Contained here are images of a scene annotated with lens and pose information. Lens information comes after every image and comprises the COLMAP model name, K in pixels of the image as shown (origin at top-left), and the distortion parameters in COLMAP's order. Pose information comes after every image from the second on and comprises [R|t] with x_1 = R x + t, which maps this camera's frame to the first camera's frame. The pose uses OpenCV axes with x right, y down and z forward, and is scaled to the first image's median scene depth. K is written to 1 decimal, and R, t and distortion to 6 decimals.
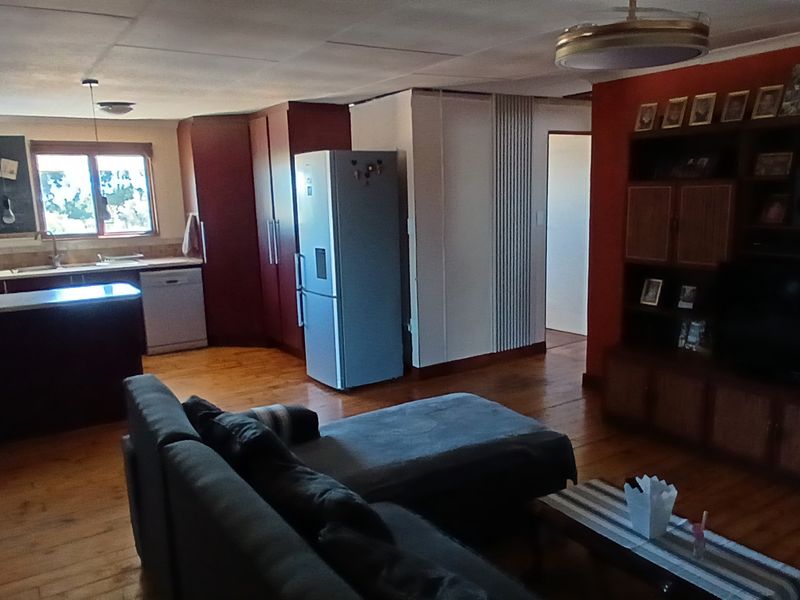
lens RADIAL K [[643.7, 0, 400.0], [0, 643.7, 312.0], [0, 0, 1]] dist [0.012146, -0.014916]
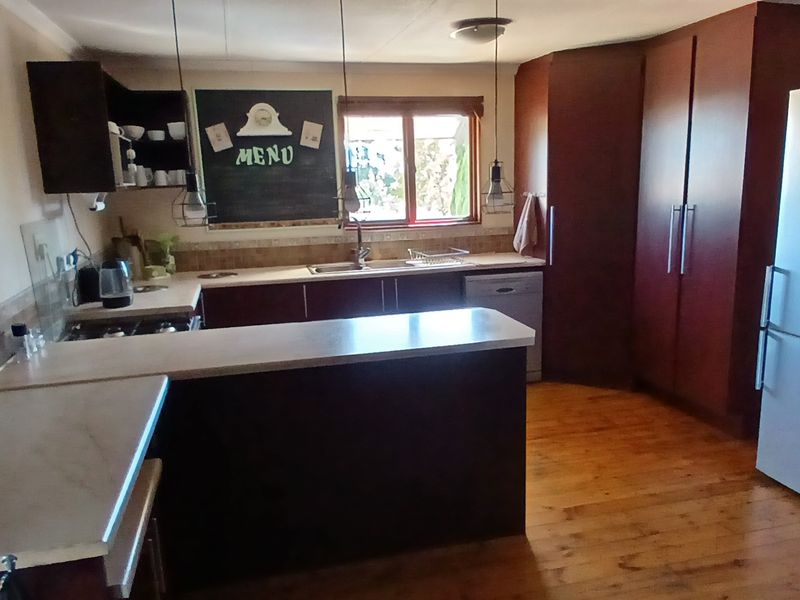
lens RADIAL K [[643.7, 0, 399.9], [0, 643.7, 300.2], [0, 0, 1]] dist [0.012146, -0.014916]
pose [[0.946025, 0.057679, -0.318919, -0.239406], [-0.053249, 0.998325, 0.022601, -0.046404], [0.319688, -0.004399, 0.947513, 0.293687]]
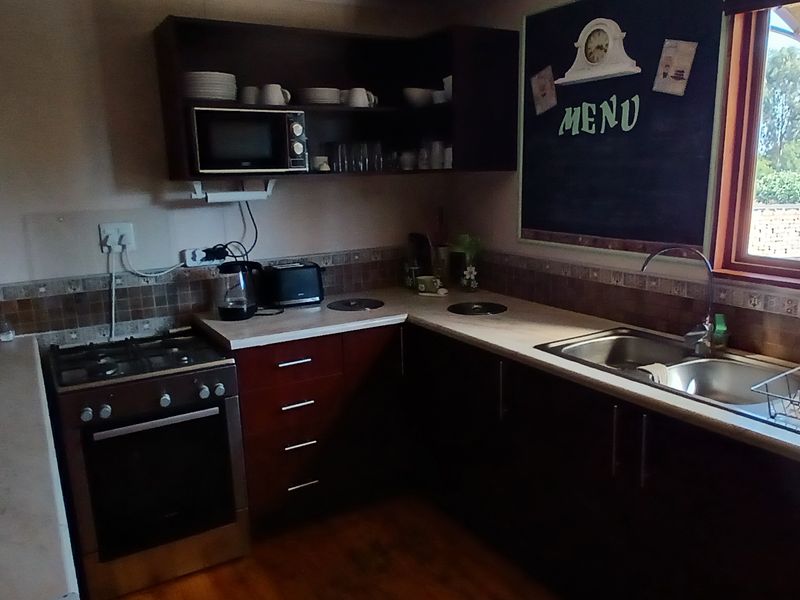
lens RADIAL K [[643.7, 0, 426.8], [0, 643.7, 300.9], [0, 0, 1]] dist [0.012146, -0.014916]
pose [[-0.003716, 0.227776, -0.973706, -0.208266], [-0.161484, 0.960797, 0.225372, -0.145913], [0.986868, 0.158075, 0.033212, 0.823348]]
